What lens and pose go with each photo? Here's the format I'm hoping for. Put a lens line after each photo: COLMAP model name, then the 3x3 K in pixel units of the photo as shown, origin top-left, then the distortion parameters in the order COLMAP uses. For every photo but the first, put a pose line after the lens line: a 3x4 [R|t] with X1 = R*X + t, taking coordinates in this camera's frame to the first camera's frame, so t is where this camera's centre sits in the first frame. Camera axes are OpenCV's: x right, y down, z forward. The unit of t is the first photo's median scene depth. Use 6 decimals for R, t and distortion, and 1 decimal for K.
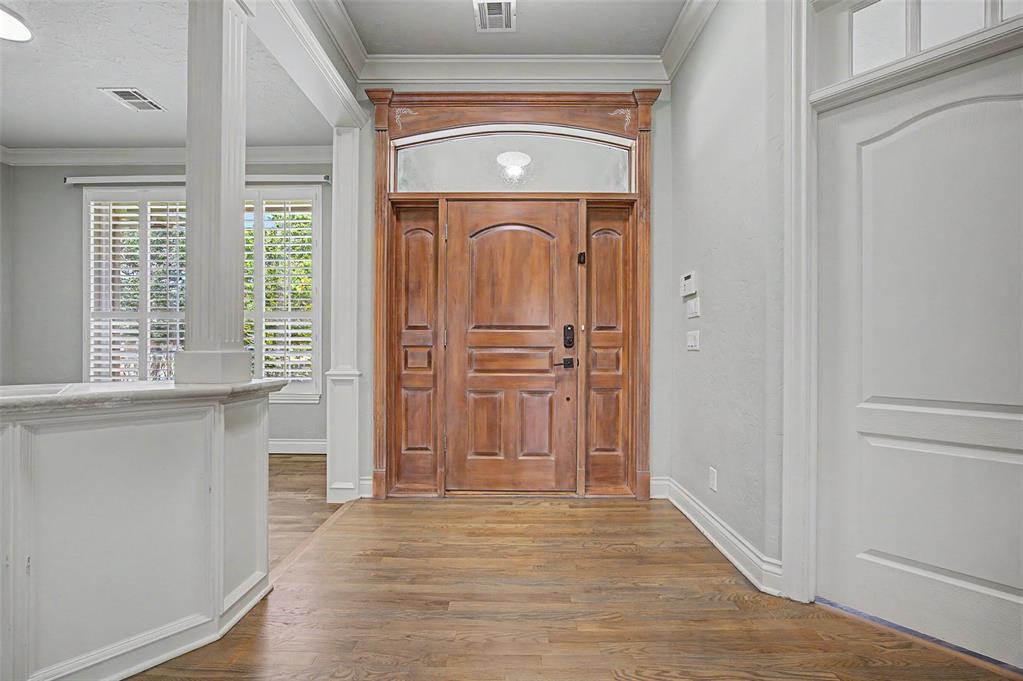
lens RADIAL K [[400.7, 0, 508.9], [0, 400.7, 348.0], [0, 0, 1]] dist [-0.017885, 0.006501]
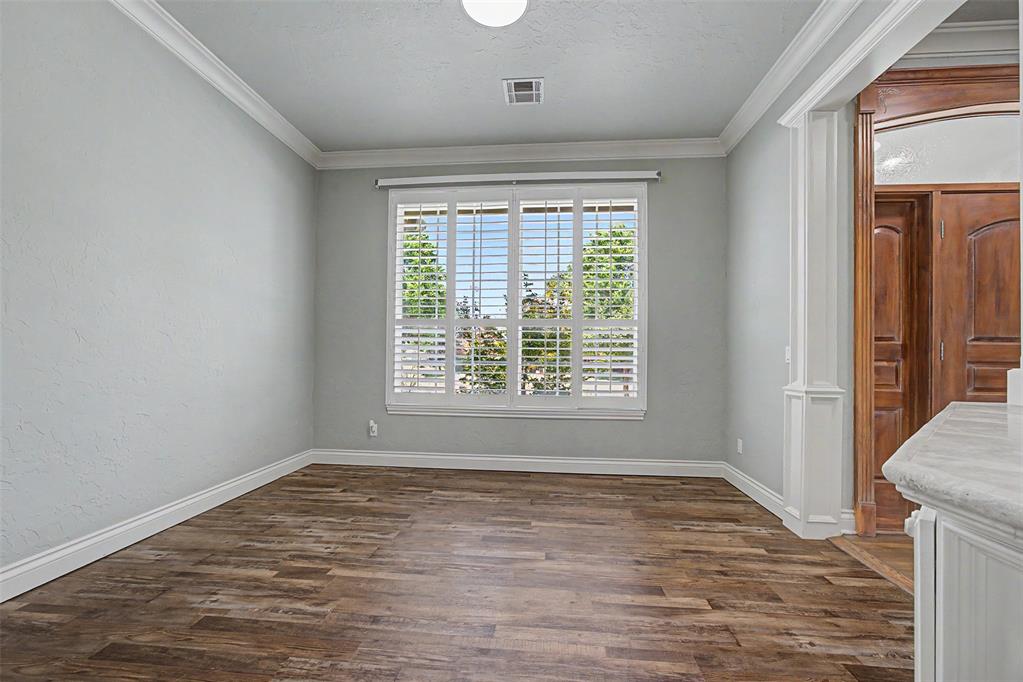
lens RADIAL K [[423.7, 0, 500.4], [0, 423.7, 353.0], [0, 0, 1]] dist [-0.002048, 0.000280]
pose [[0.996202, 0.009480, -0.086555, -1.022339], [-0.010397, 0.999894, -0.010144, -0.002457], [0.086450, 0.011005, 0.996195, 0.006335]]
